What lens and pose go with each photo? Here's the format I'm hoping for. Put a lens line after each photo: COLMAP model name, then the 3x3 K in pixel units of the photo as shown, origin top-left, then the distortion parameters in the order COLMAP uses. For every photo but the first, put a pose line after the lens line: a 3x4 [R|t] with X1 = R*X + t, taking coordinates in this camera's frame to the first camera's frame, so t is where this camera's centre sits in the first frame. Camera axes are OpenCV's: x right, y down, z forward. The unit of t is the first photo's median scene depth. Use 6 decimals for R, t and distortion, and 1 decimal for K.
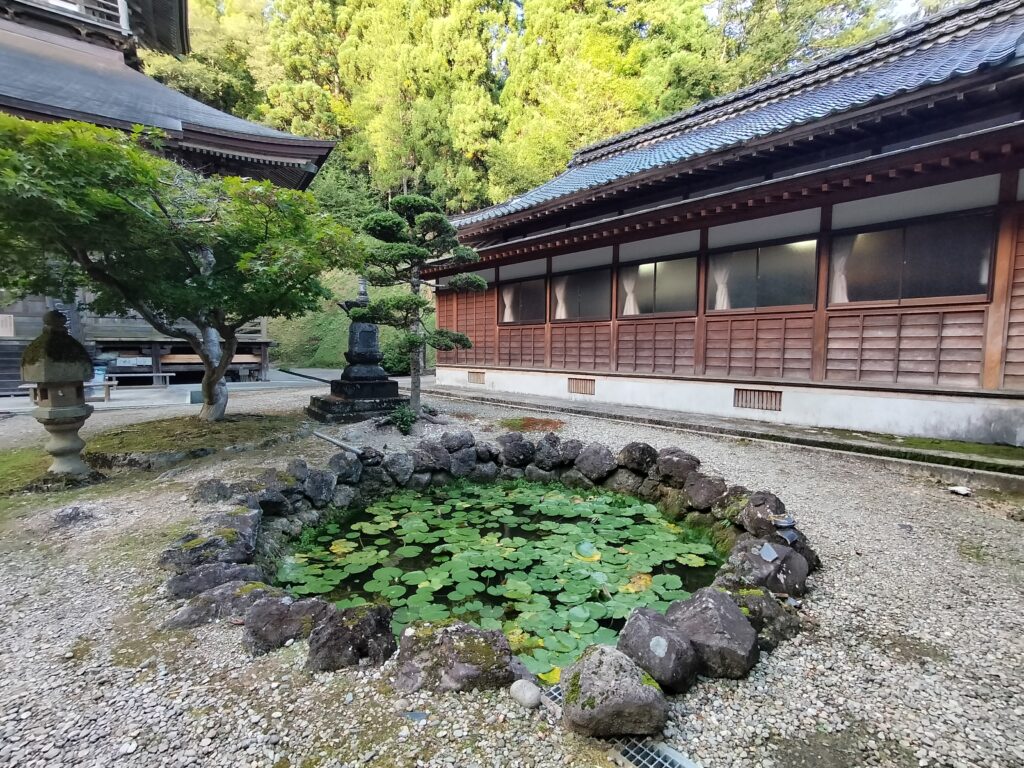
lens RADIAL K [[489.4, 0, 511.7], [0, 489.4, 384.8], [0, 0, 1]] dist [-0.015366, 0.009953]
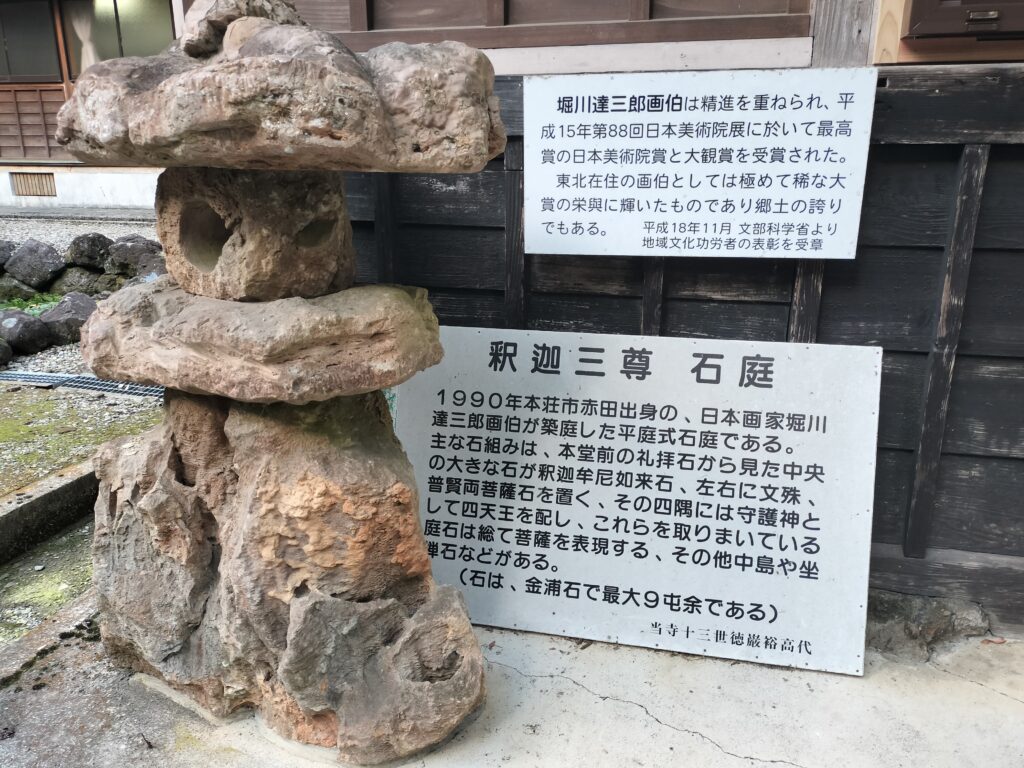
lens RADIAL K [[787.8, 0, 511.7], [0, 787.8, 356.1], [0, 0, 1]] dist [0.033487, -0.004387]
pose [[0.820823, -0.147387, 0.551840, 0.072652], [0.046492, 0.980169, 0.192632, 0.093783], [-0.569288, -0.132461, 0.811397, -0.514118]]
